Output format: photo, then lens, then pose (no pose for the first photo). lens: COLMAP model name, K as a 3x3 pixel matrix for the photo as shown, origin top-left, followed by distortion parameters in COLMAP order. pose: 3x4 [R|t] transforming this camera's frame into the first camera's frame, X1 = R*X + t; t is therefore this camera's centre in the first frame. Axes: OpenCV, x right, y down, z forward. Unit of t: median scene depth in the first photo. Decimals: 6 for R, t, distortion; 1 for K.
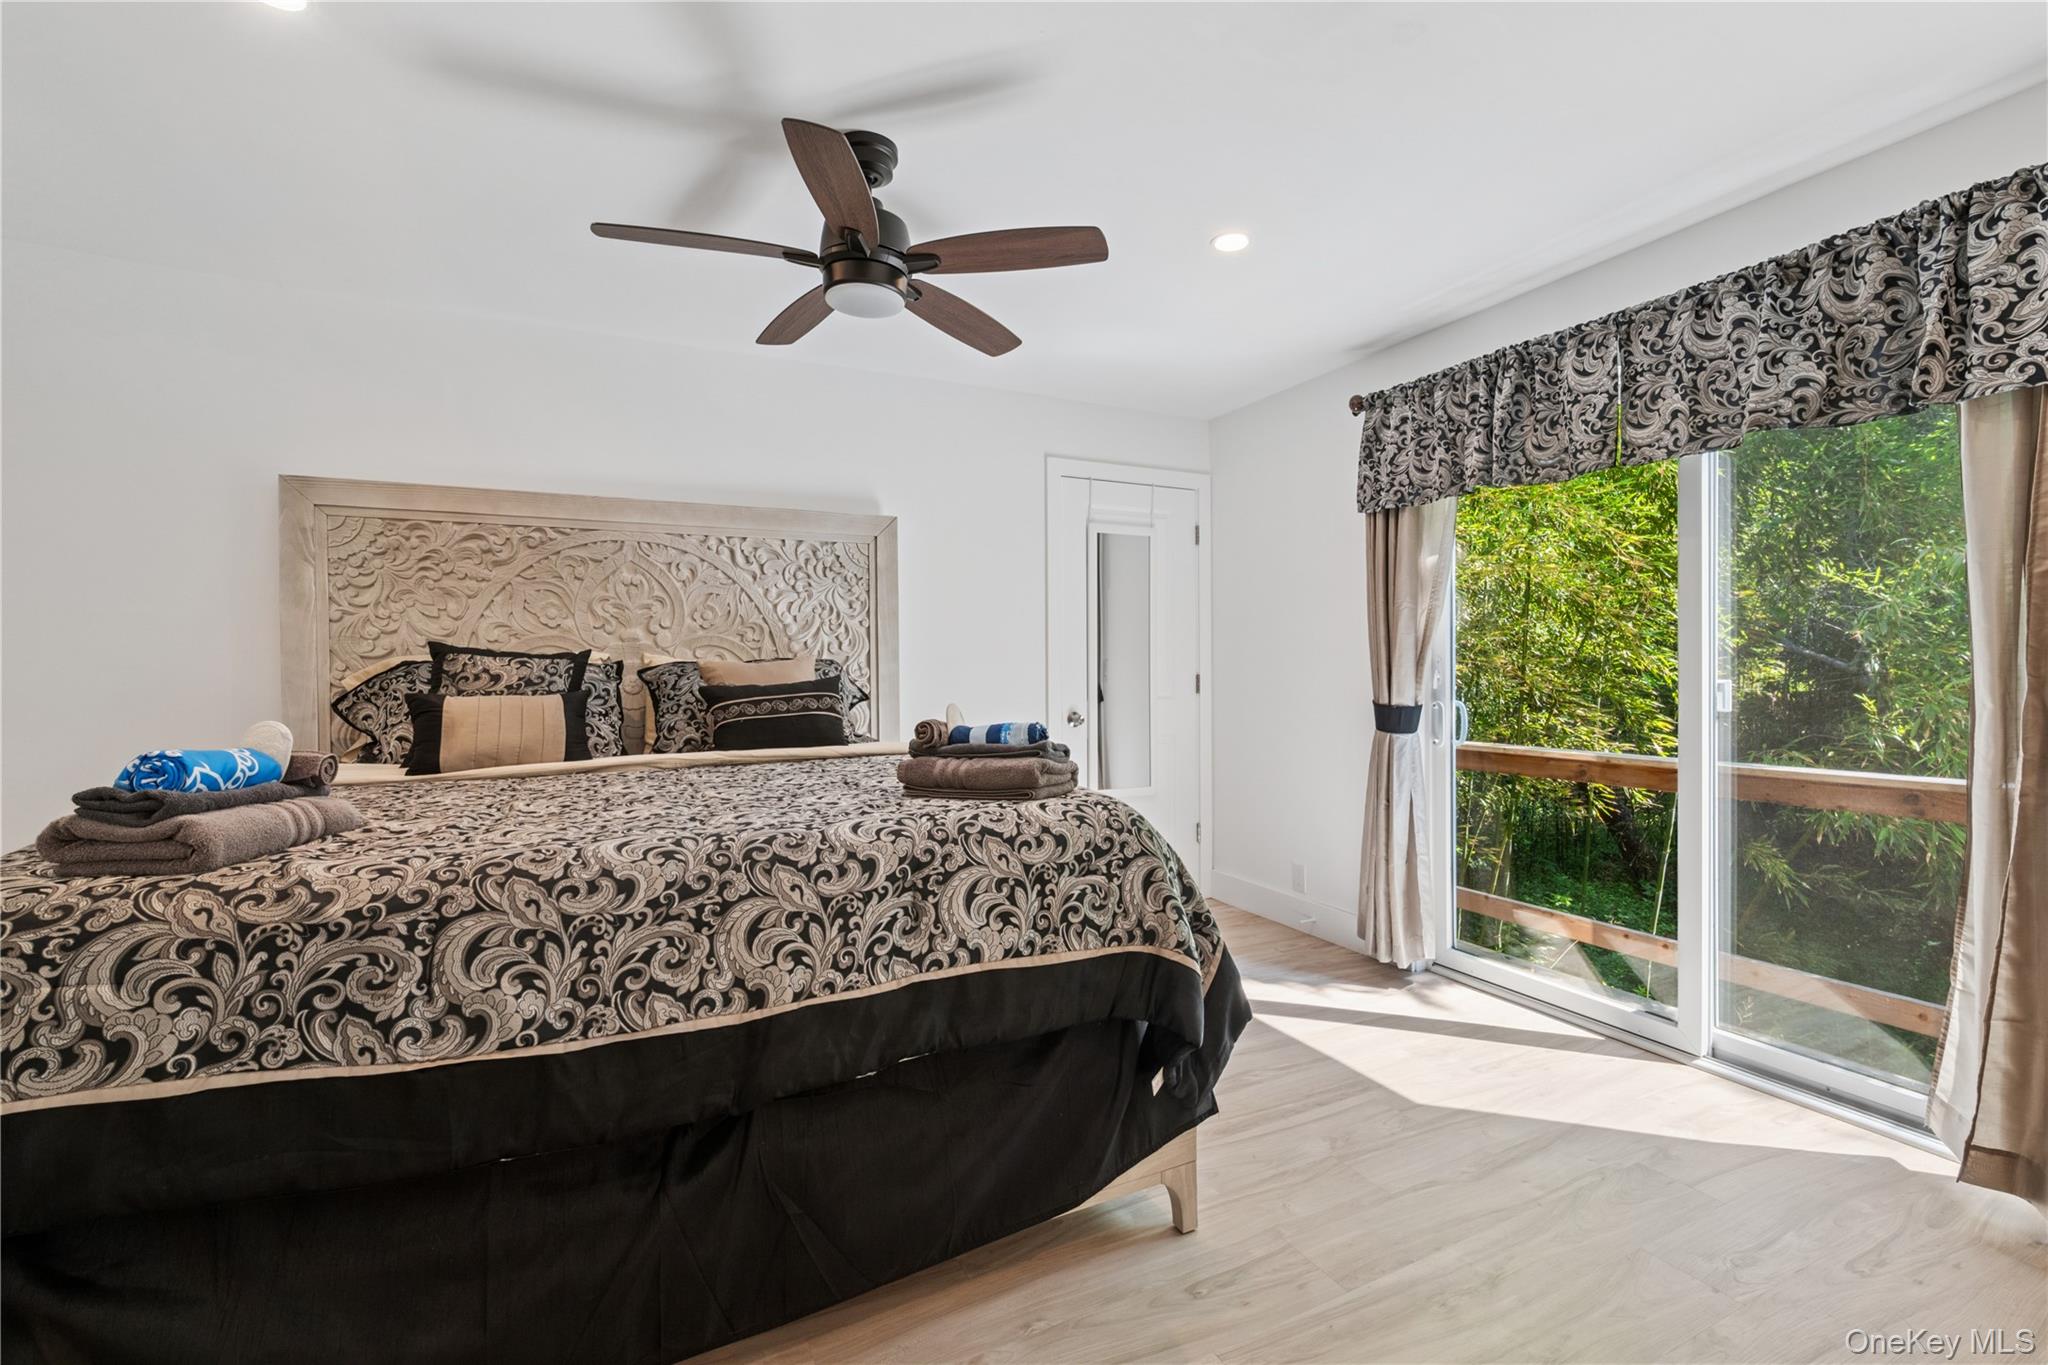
lens RADIAL K [[890.1, 0, 1019.4], [0, 890.1, 671.2], [0, 0, 1]] dist [0.003965, -0.001155]
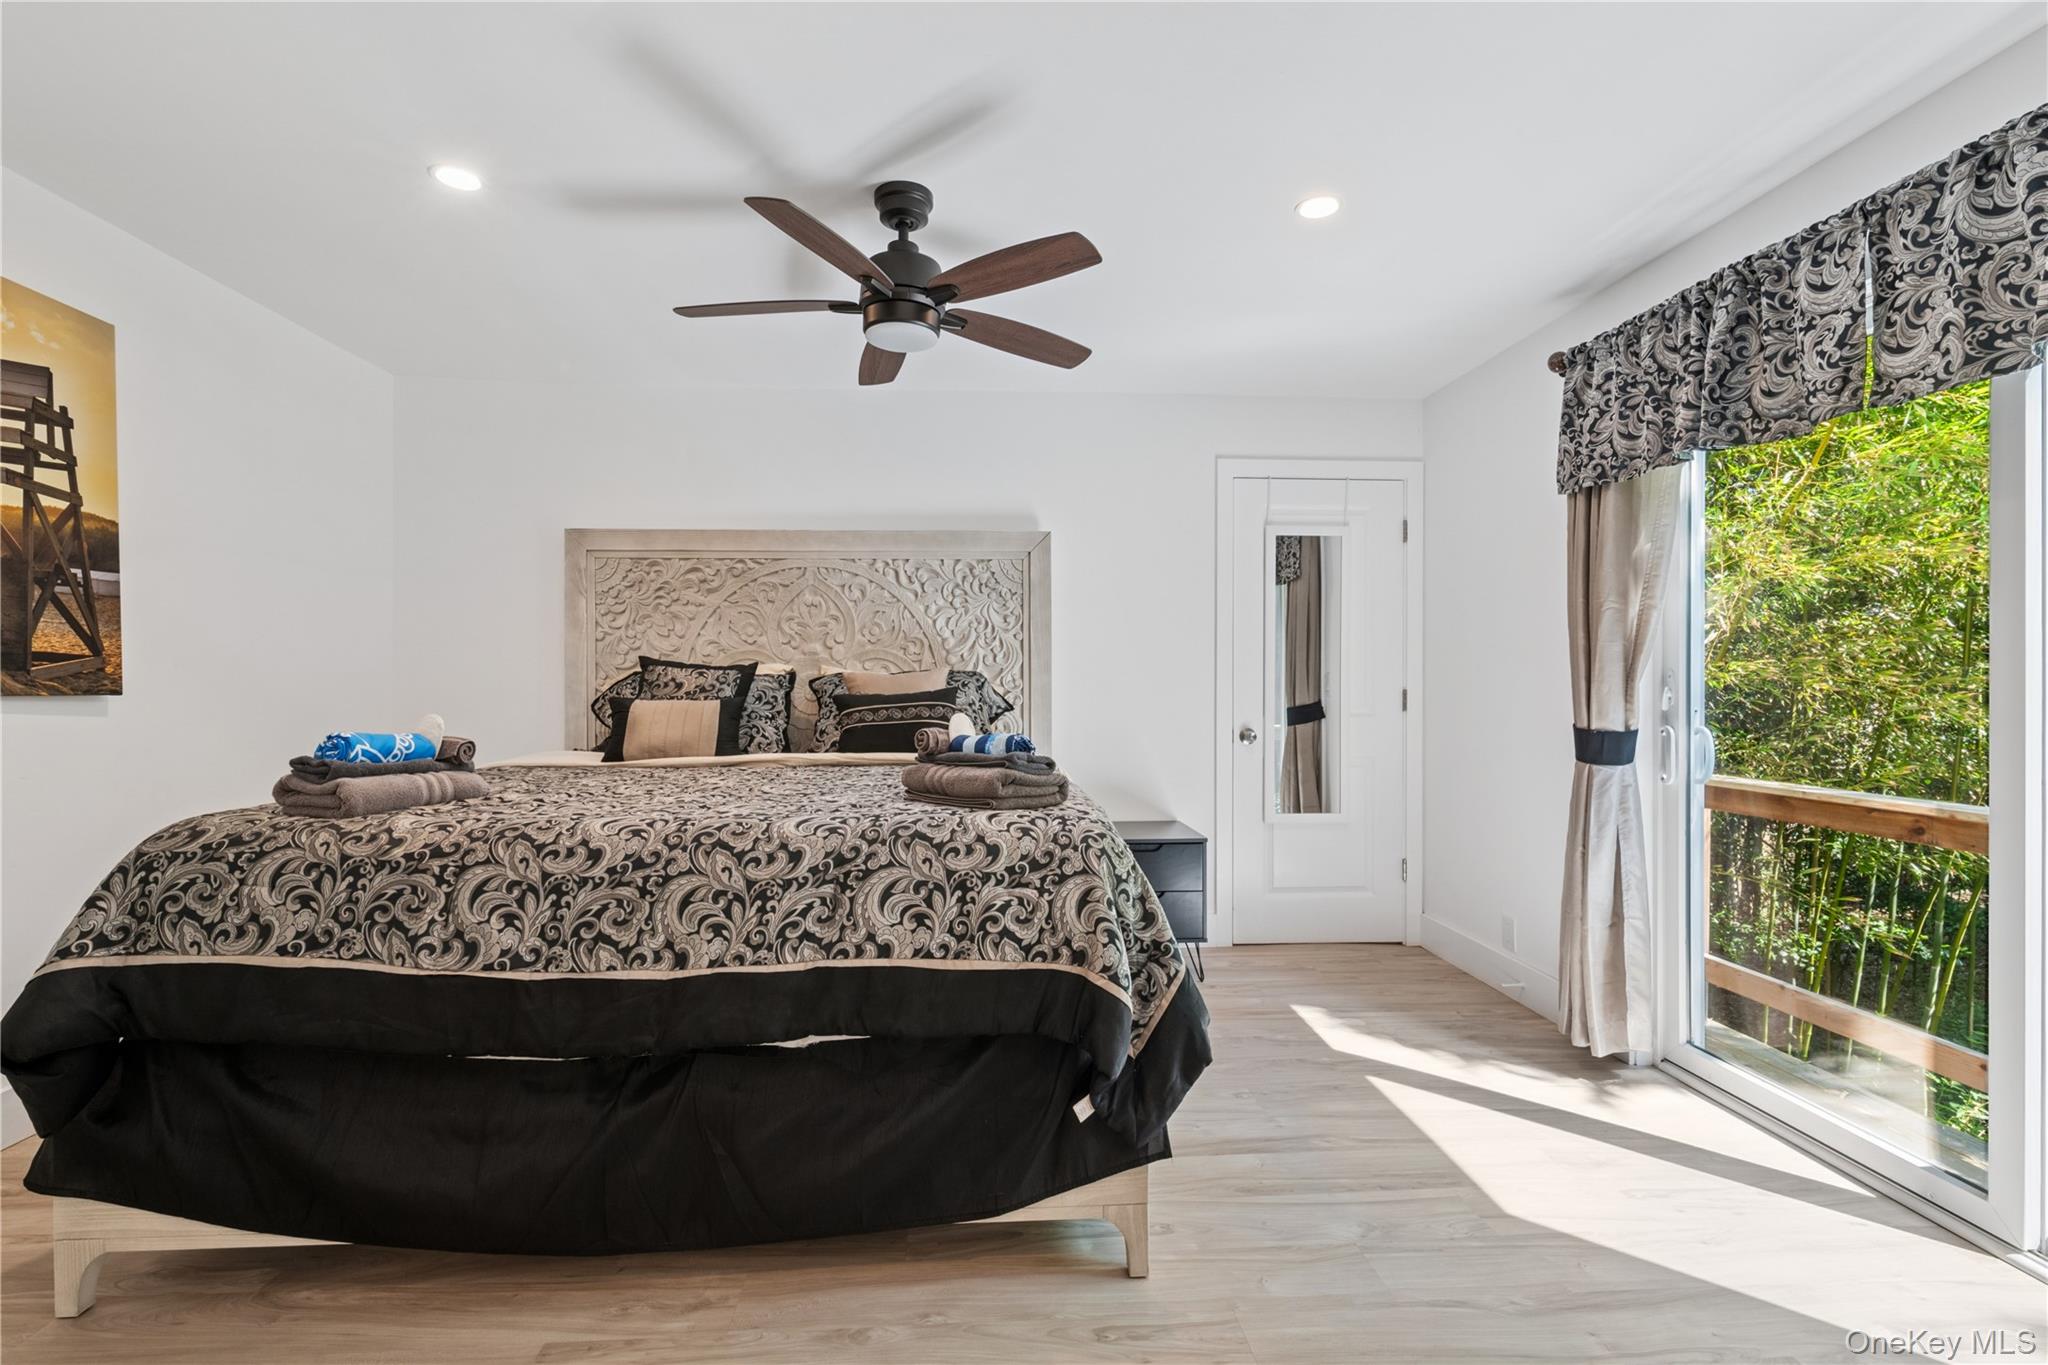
lens RADIAL K [[890.1, 0, 968.5], [0, 890.1, 679.1], [0, 0, 1]] dist [0.003965, -0.001155]
pose [[0.918629, 0.006233, -0.395071, 0.290881], [-0.008244, 0.999960, -0.003394, -0.000433], [0.395034, 0.006375, 0.918644, 0.041640]]
